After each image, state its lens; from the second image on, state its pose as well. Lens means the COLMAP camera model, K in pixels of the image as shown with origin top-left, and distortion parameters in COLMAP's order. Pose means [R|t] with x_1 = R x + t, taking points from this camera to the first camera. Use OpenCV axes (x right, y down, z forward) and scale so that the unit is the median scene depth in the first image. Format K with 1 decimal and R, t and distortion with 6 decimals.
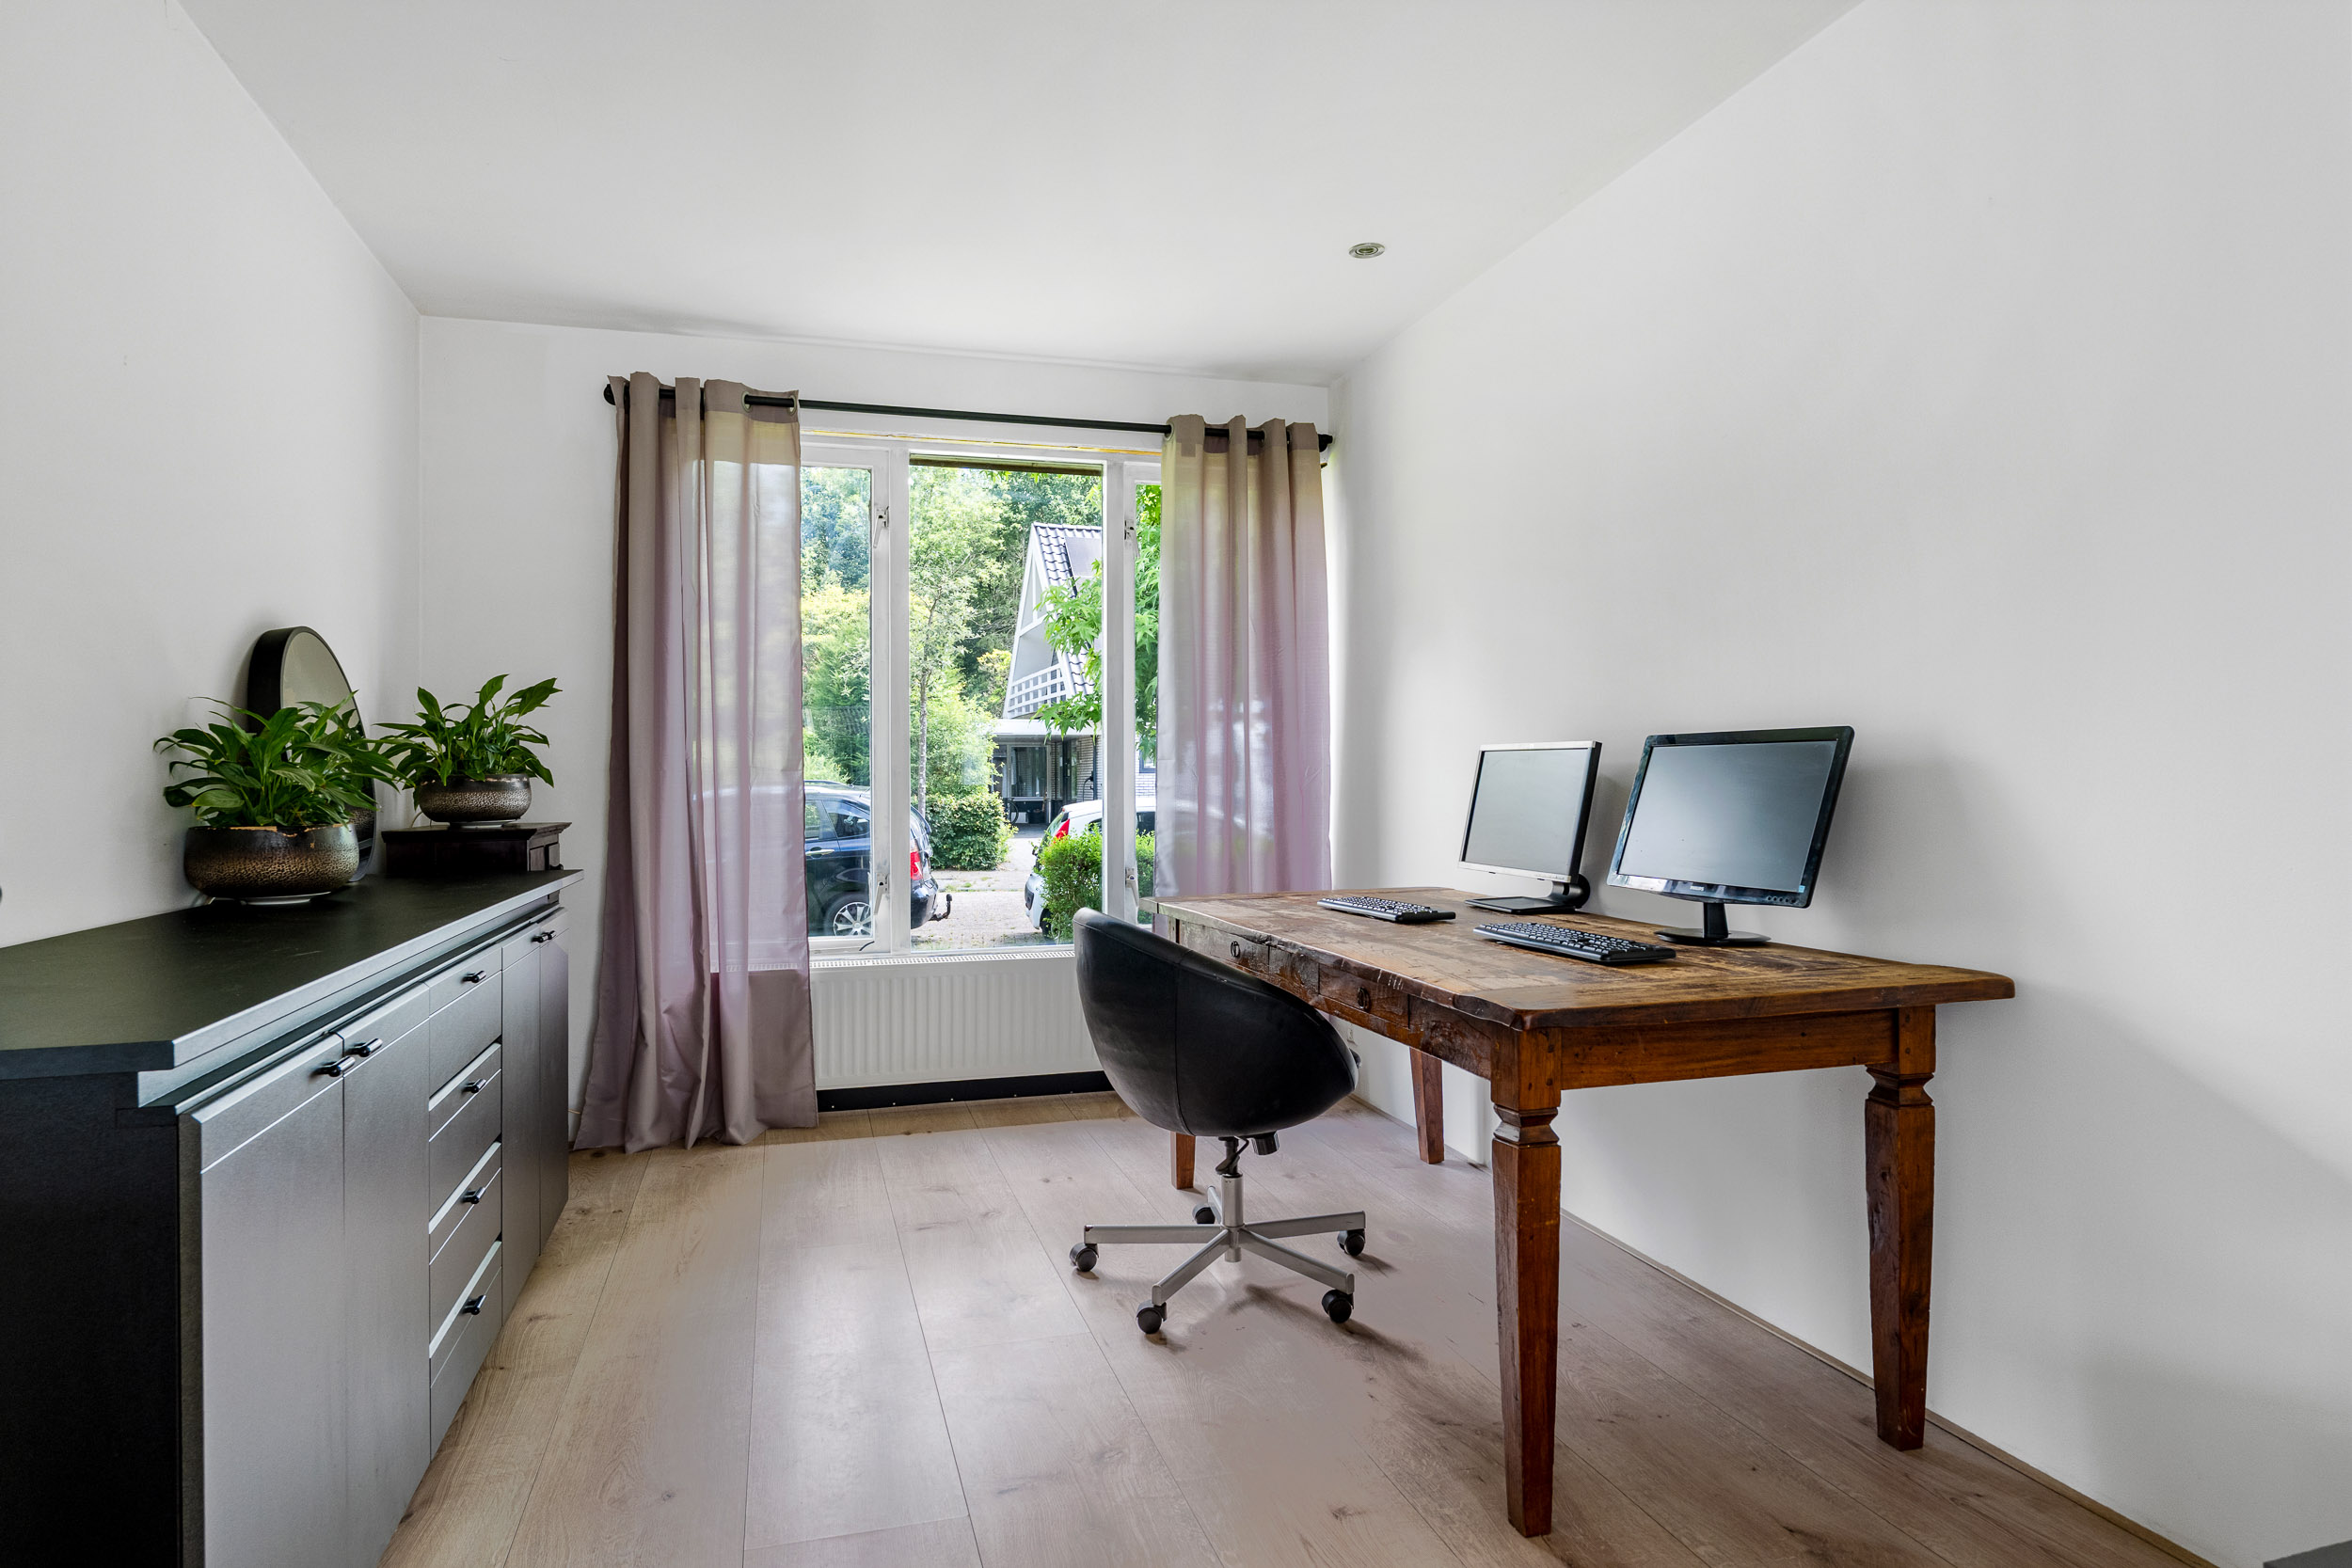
lens RADIAL K [[1339.4, 0, 1190.2], [0, 1339.4, 771.4], [0, 0, 1]] dist [-0.004349, 0.004084]
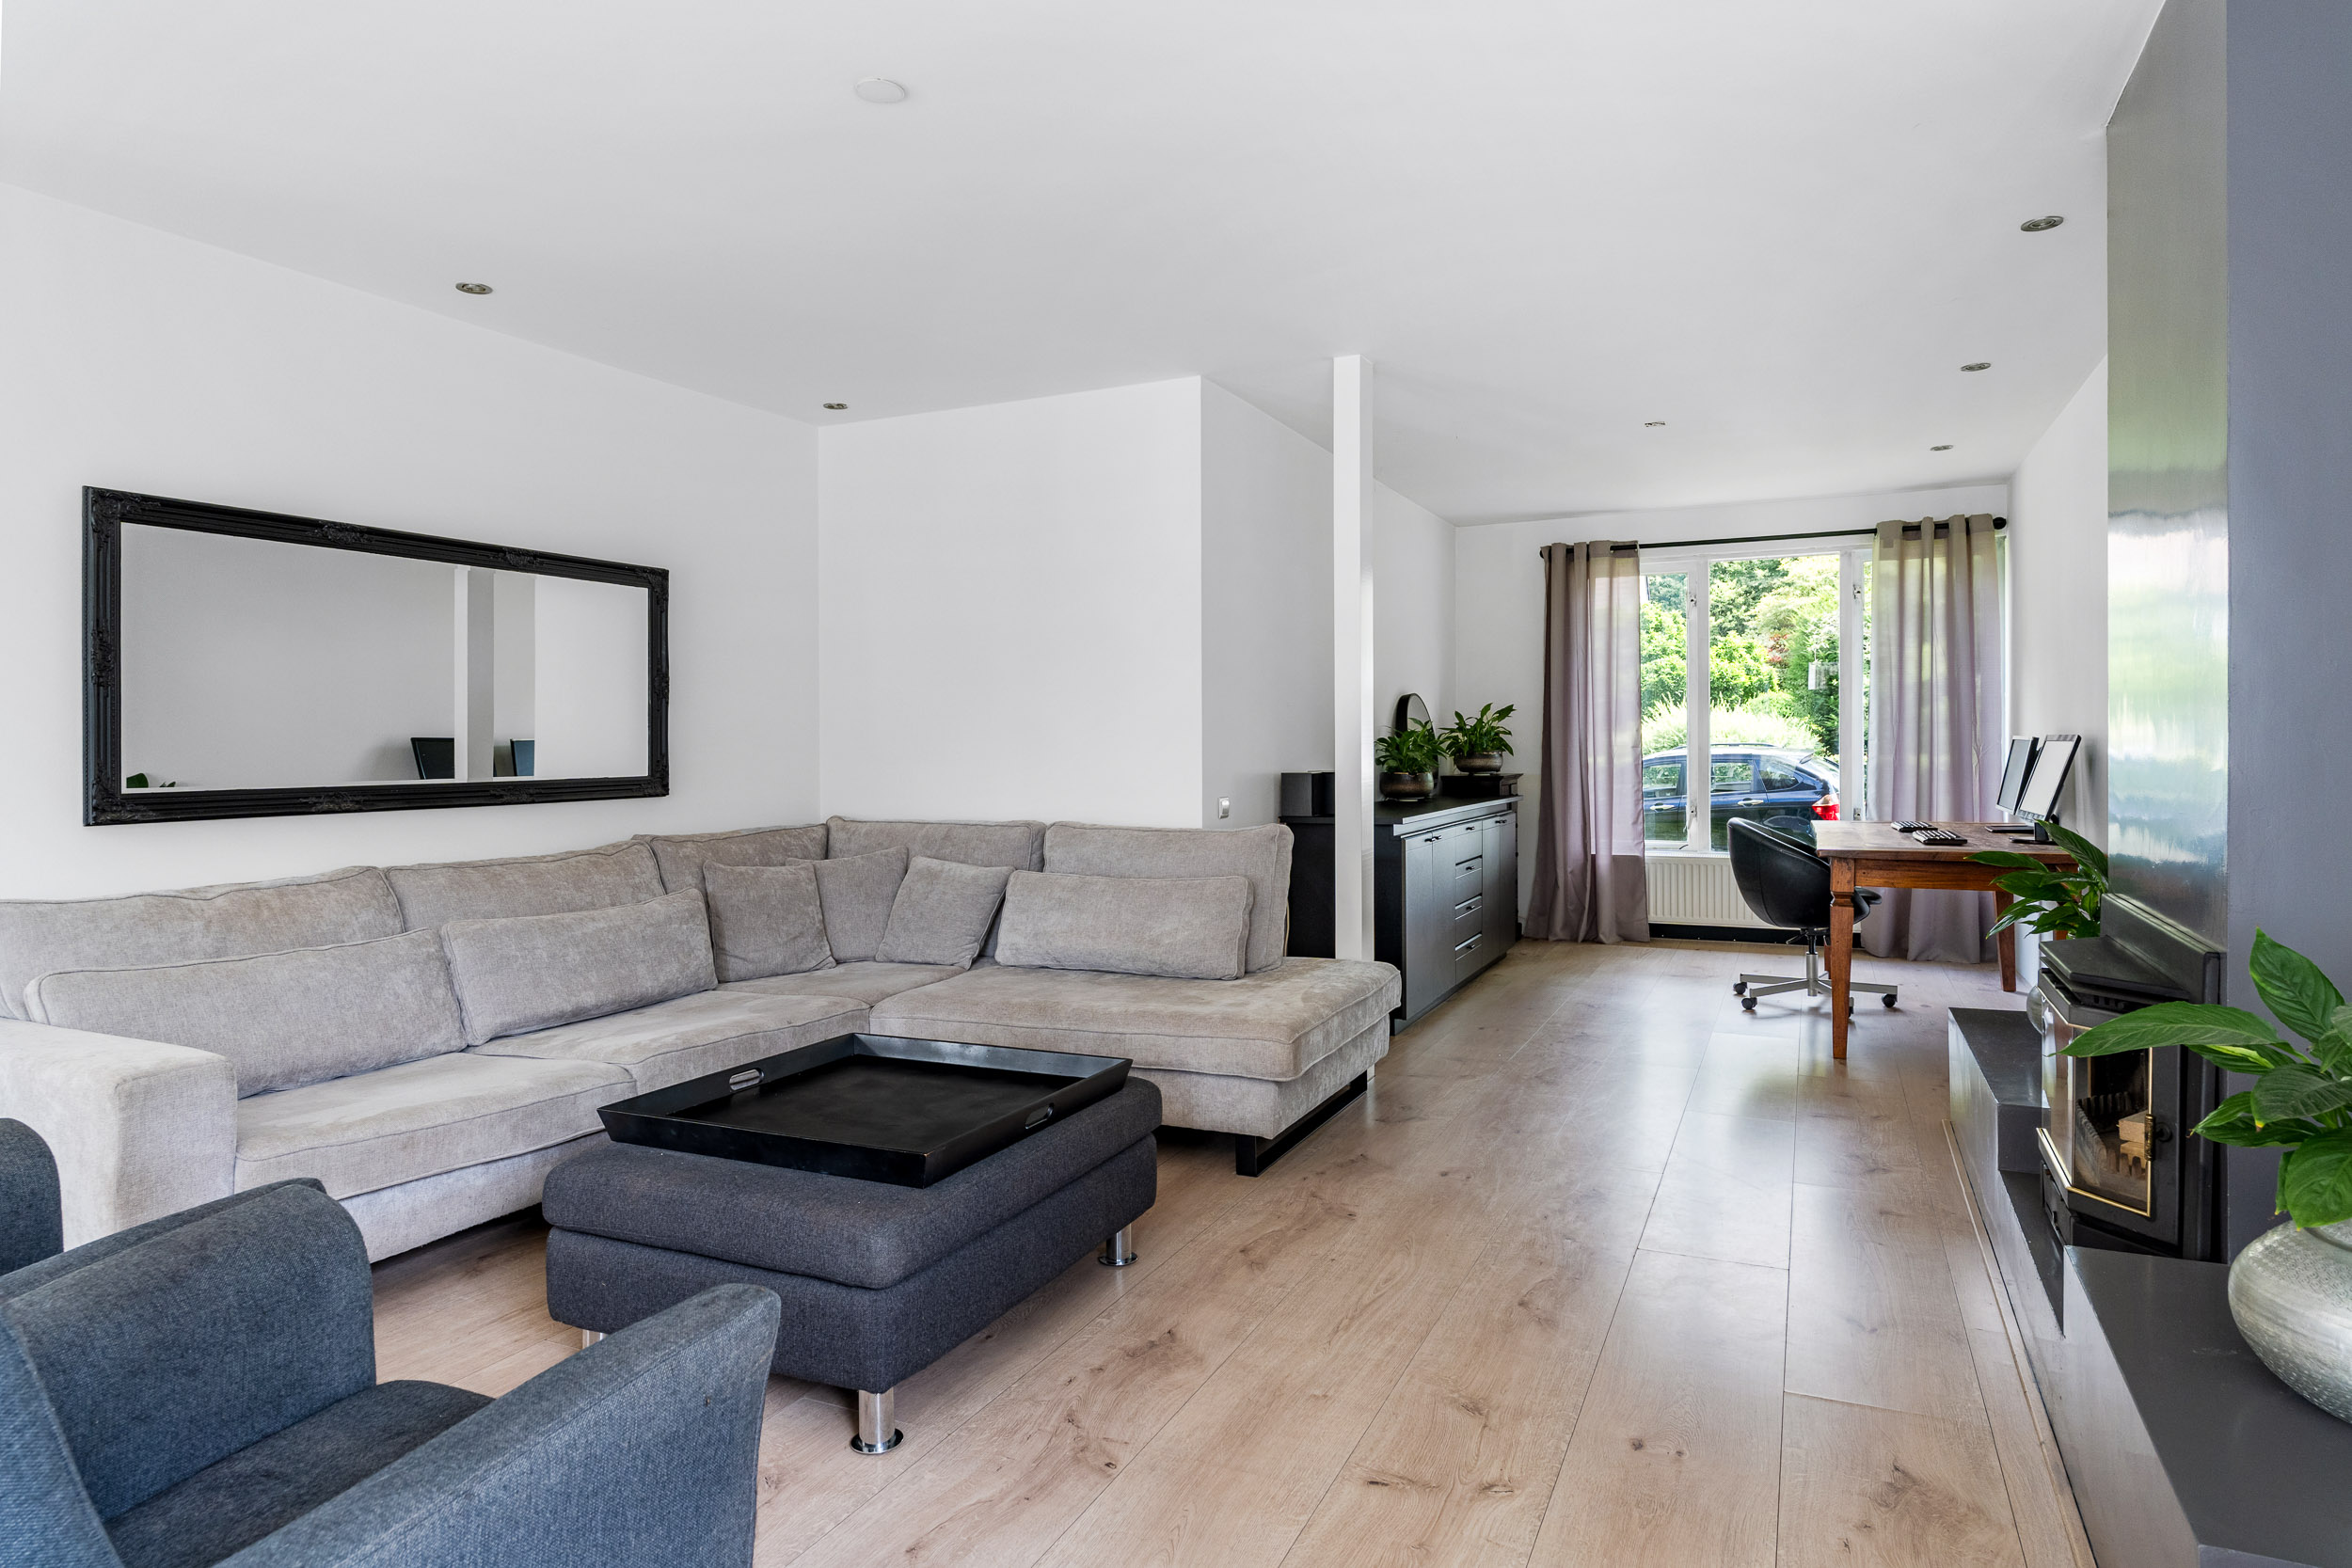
lens RADIAL K [[1339.4, 0, 1177.2], [0, 1339.4, 764.7], [0, 0, 1]] dist [-0.004349, 0.004084]
pose [[0.741650, 0.011082, -0.670695, 0.510060], [0.007618, 0.999660, 0.024942, -0.029989], [0.670743, -0.023608, 0.741314, -0.853559]]
